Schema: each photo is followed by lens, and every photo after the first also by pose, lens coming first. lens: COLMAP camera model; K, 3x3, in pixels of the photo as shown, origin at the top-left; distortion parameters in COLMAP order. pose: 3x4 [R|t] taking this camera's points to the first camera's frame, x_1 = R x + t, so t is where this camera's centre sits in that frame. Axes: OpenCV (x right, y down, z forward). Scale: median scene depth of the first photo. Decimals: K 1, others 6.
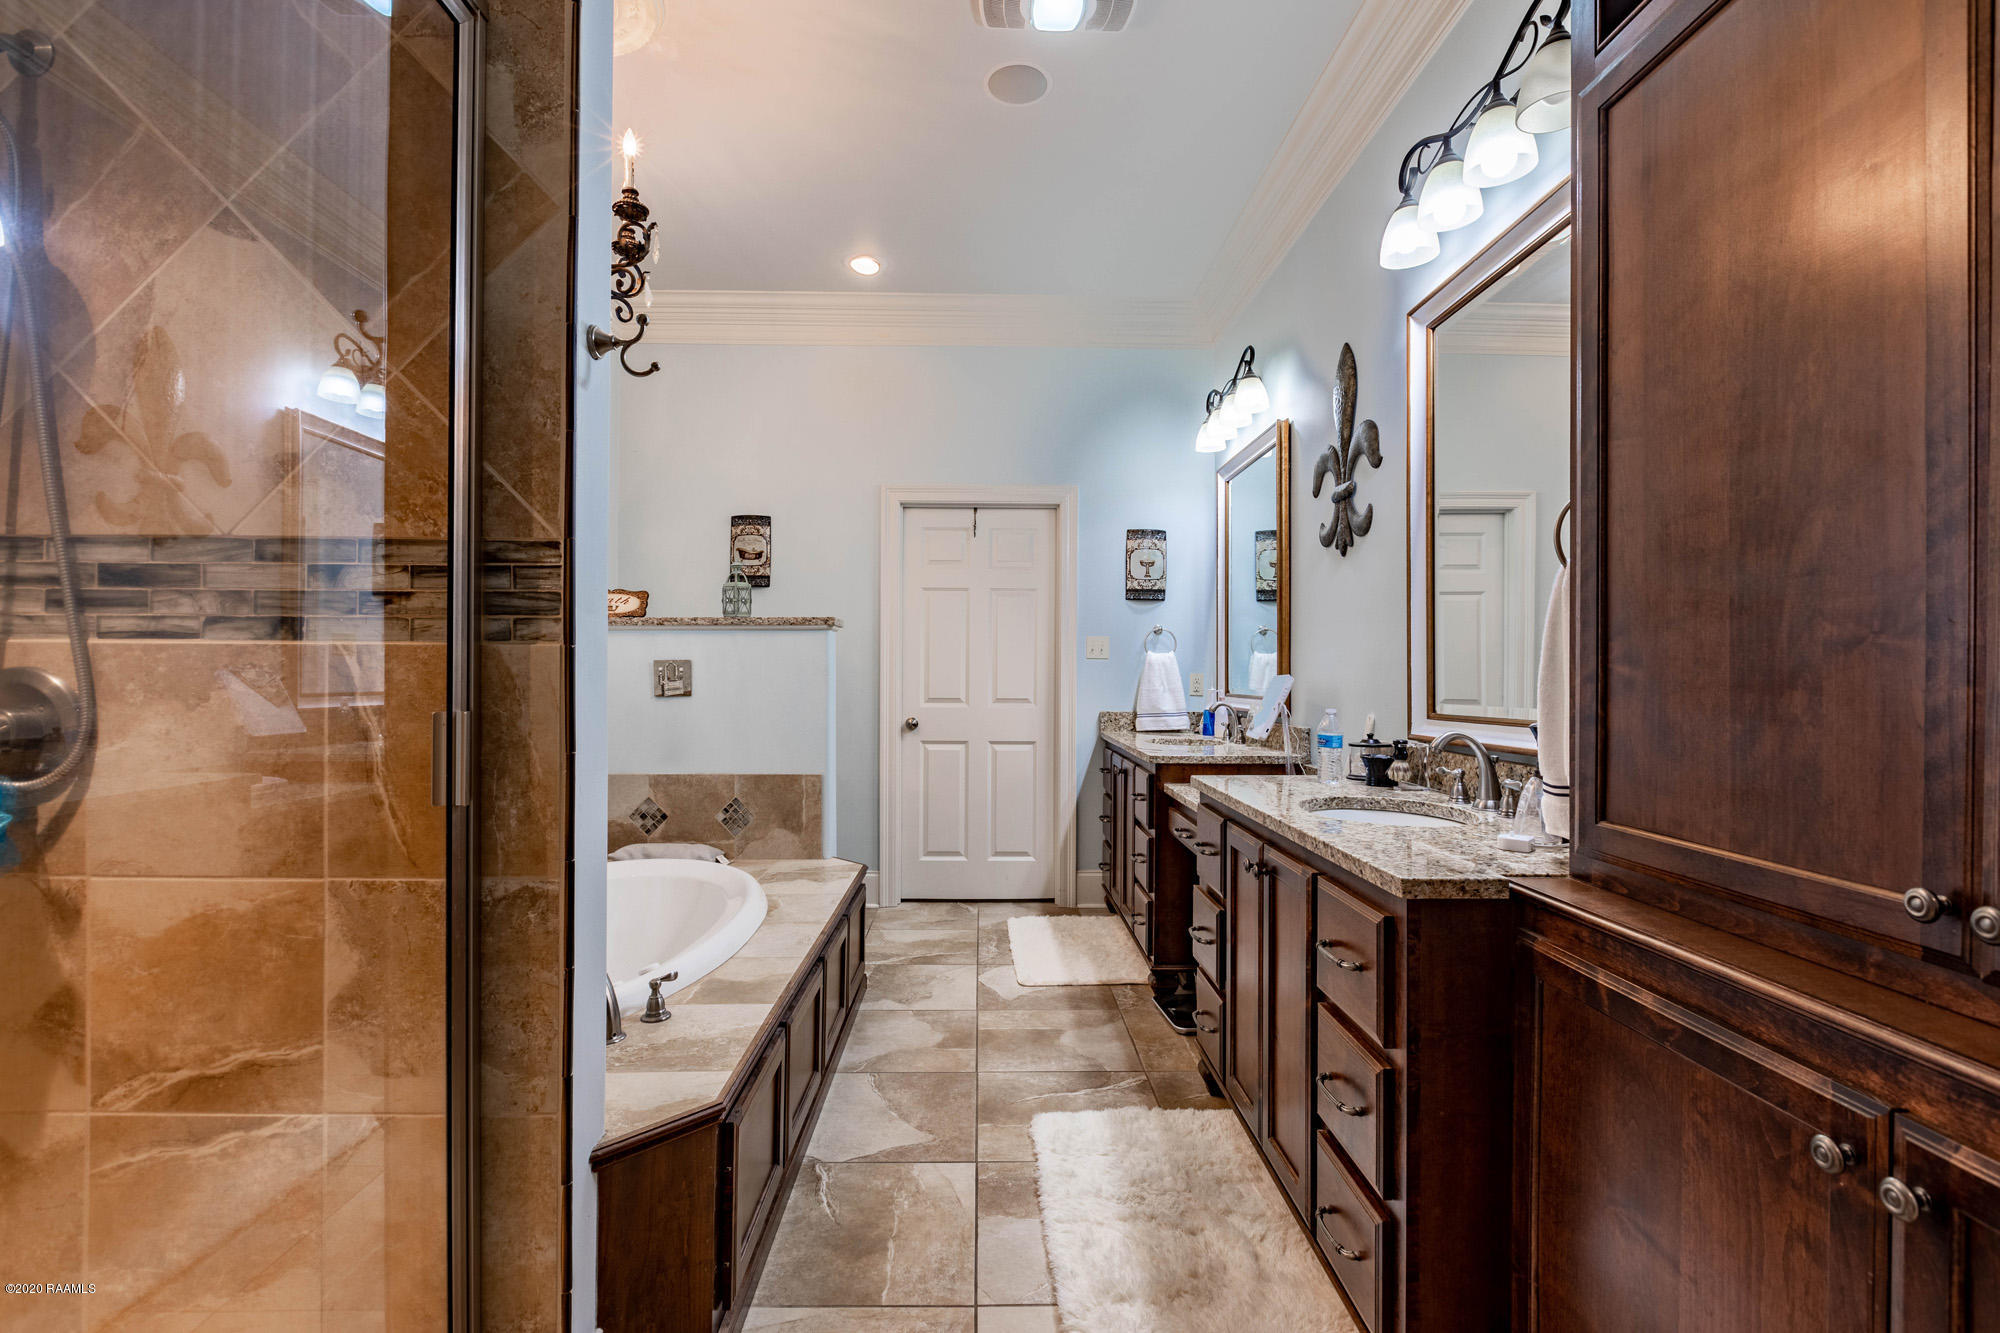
lens RADIAL K [[915.0, 0, 993.7], [0, 915.0, 669.7], [0, 0, 1]] dist [-0.008704, -0.000336]
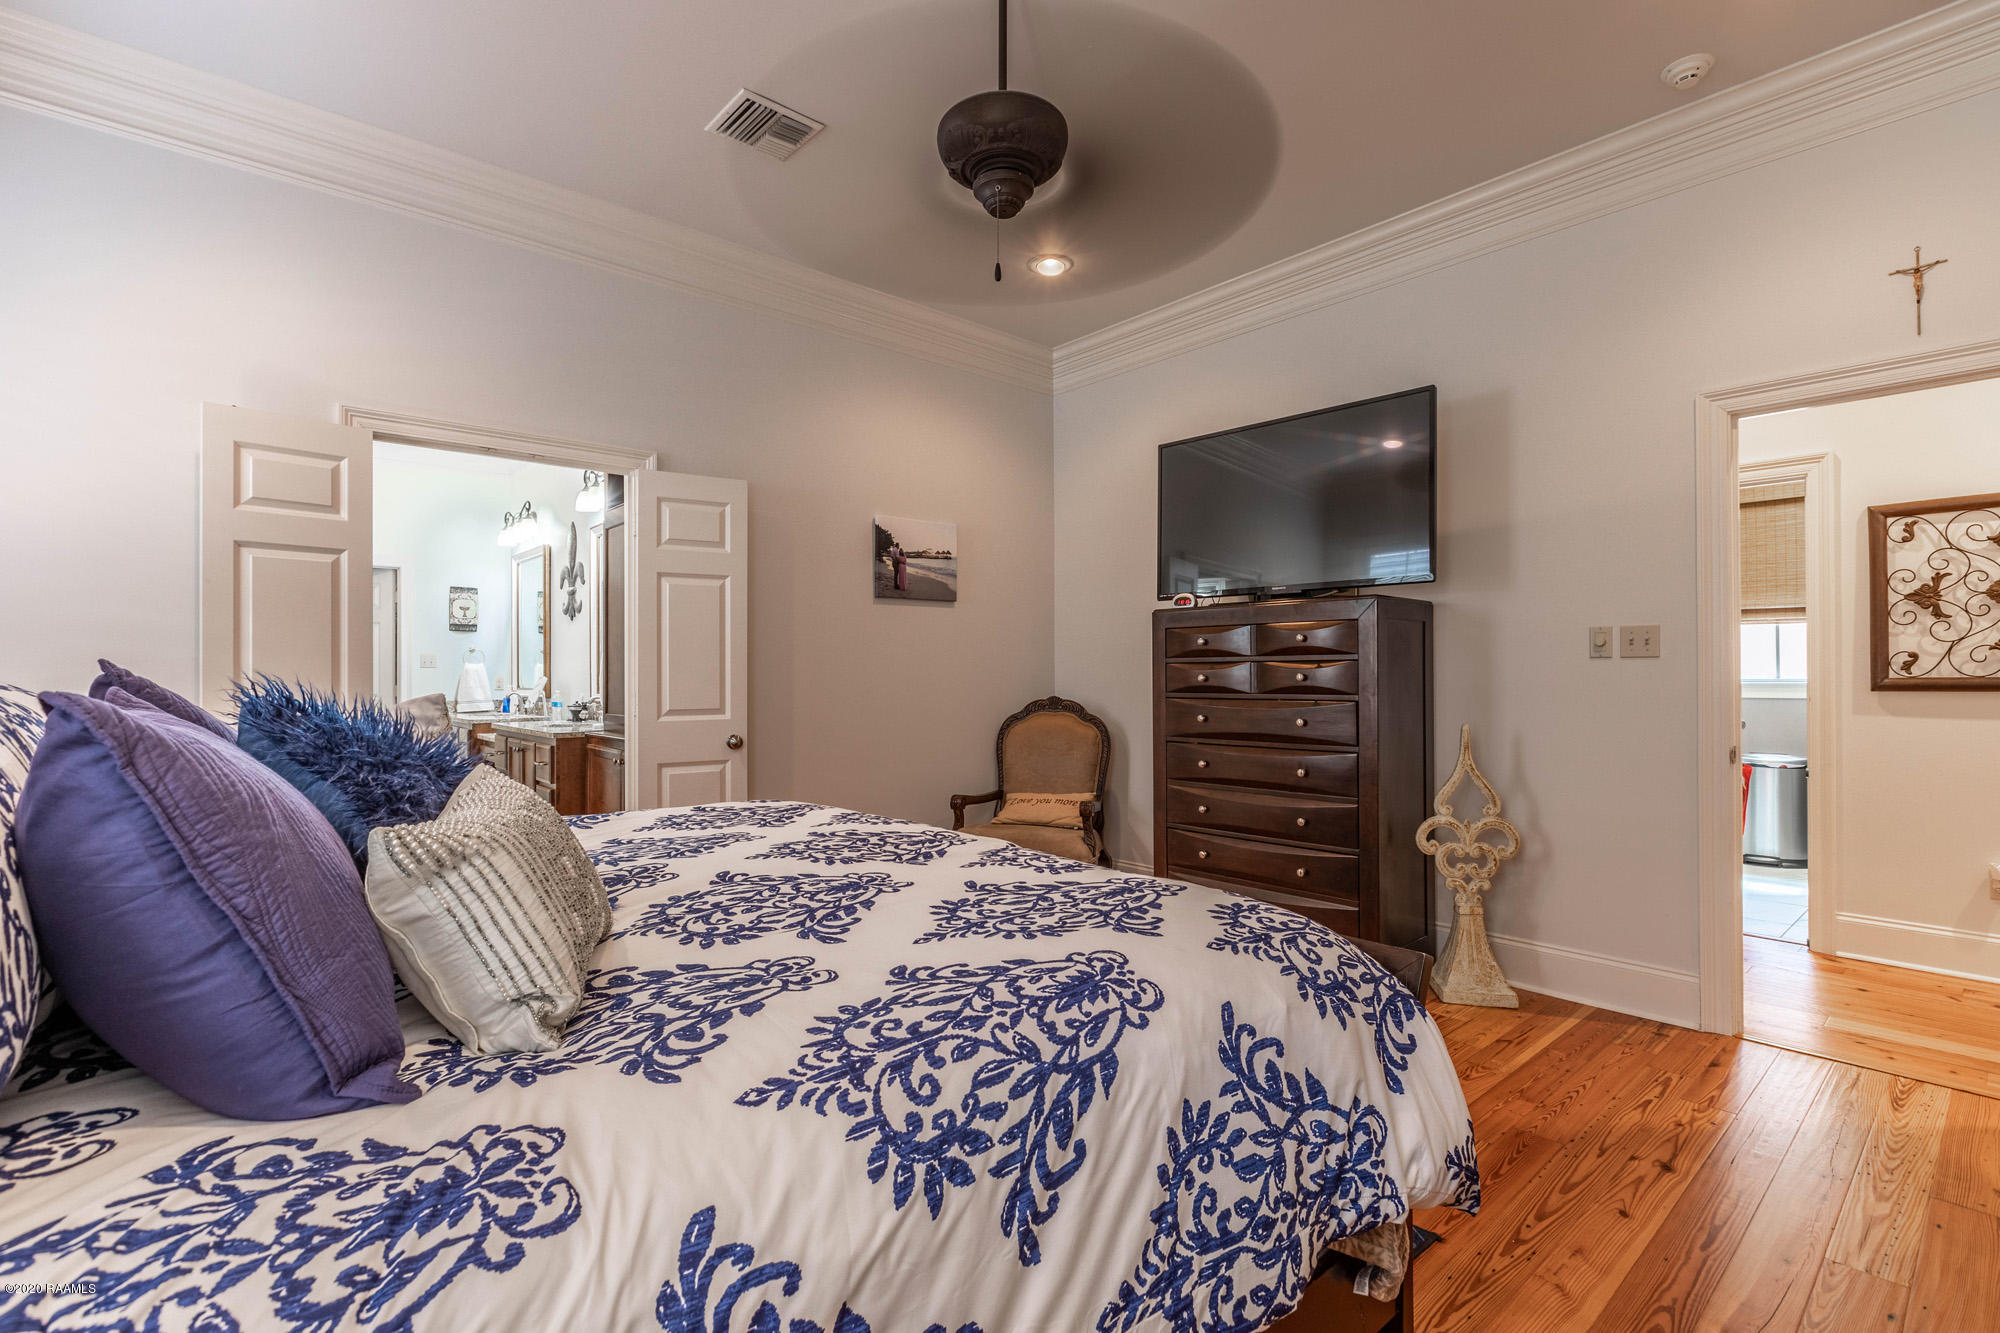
lens RADIAL K [[915.0, 0, 993.7], [0, 915.0, 669.7], [0, 0, 1]] dist [-0.008704, -0.000336]
pose [[0.762748, -0.005689, 0.646670, -0.397061], [0.006233, 0.999980, 0.001445, -0.011513], [-0.646665, 0.002929, 0.762768, -2.041767]]
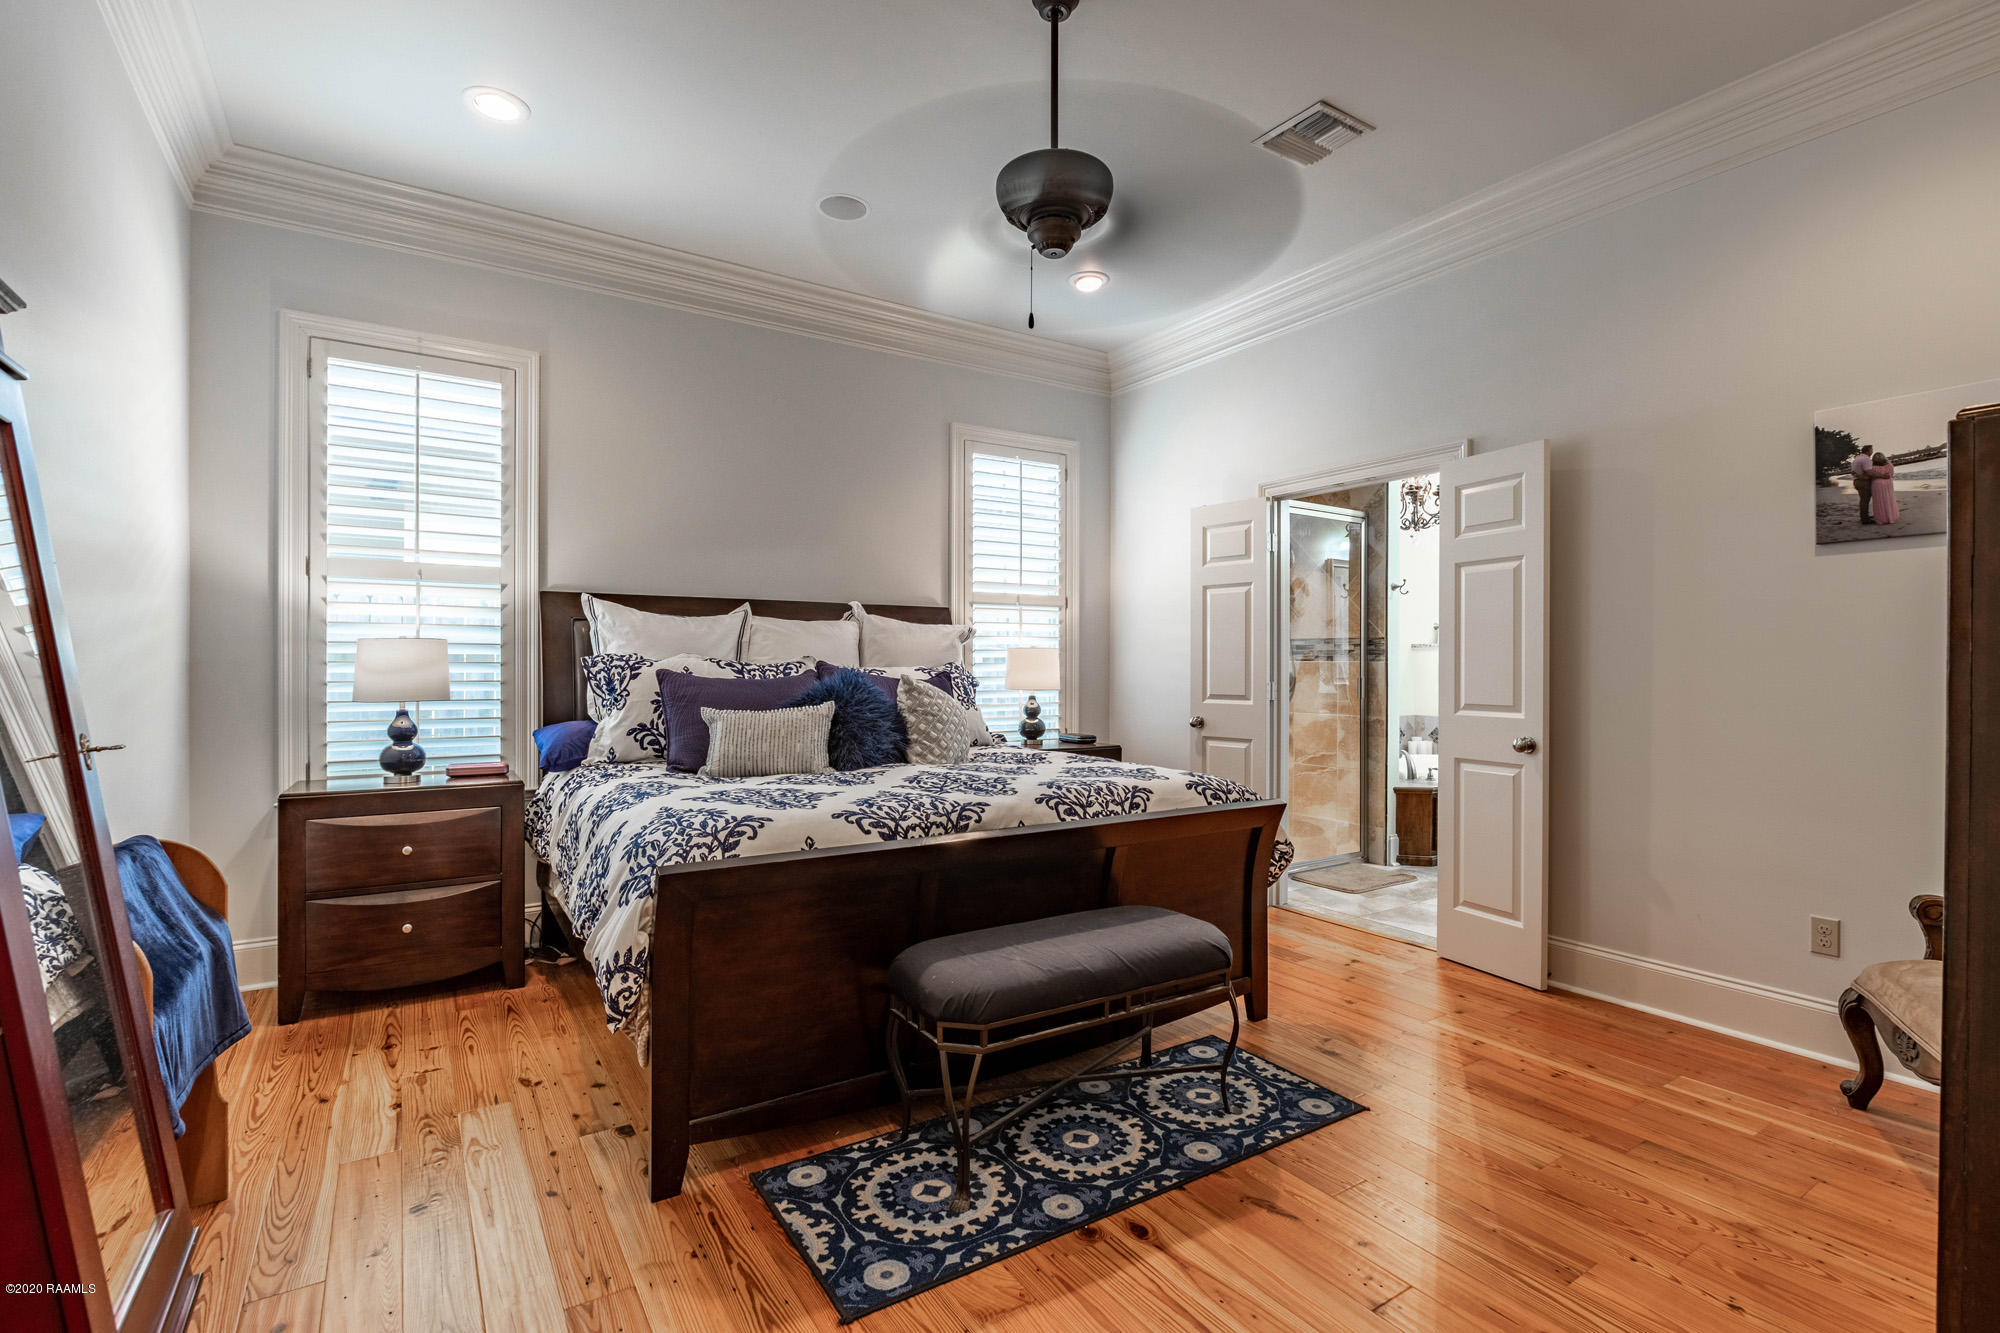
lens RADIAL K [[915.0, 0, 993.7], [0, 915.0, 669.7], [0, 0, 1]] dist [-0.008704, -0.000336]
pose [[0.528146, 0.001787, -0.849152, 1.495853], [0.000970, 0.999996, 0.002708, -0.003340], [0.849153, -0.002254, 0.528142, -1.919109]]
